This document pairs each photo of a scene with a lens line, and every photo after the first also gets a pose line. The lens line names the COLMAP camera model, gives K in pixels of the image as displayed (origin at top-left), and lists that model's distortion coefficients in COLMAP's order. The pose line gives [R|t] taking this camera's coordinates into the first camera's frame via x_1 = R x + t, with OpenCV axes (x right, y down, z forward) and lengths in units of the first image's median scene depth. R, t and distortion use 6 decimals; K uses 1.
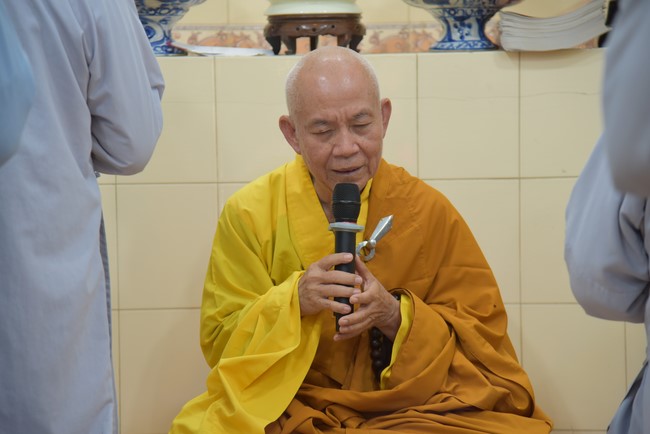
lens RADIAL K [[2194.0, 0, 325.0], [0, 2194.0, 217.0], [0, 0, 1]] dist [0.783622, 0.067011]
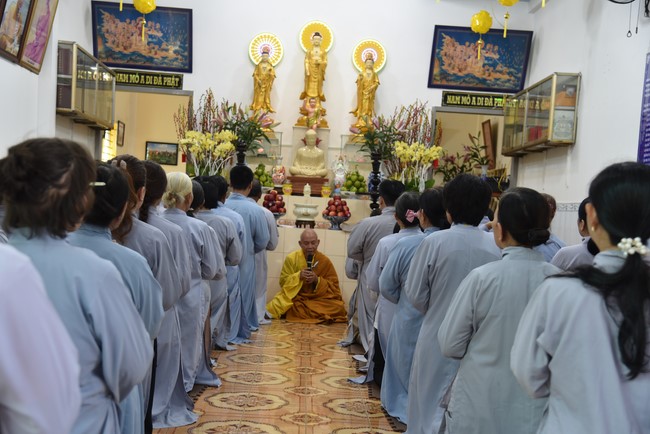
lens RADIAL K [[906.9, 0, 325.3], [0, 906.9, 231.9], [0, 0, 1]] dist [0.159167, -0.008867]
pose [[0.996734, 0.072979, 0.034581, -0.032450], [-0.071147, 0.996134, -0.051526, 0.040023], [-0.038207, 0.048897, 0.998073, -1.150084]]
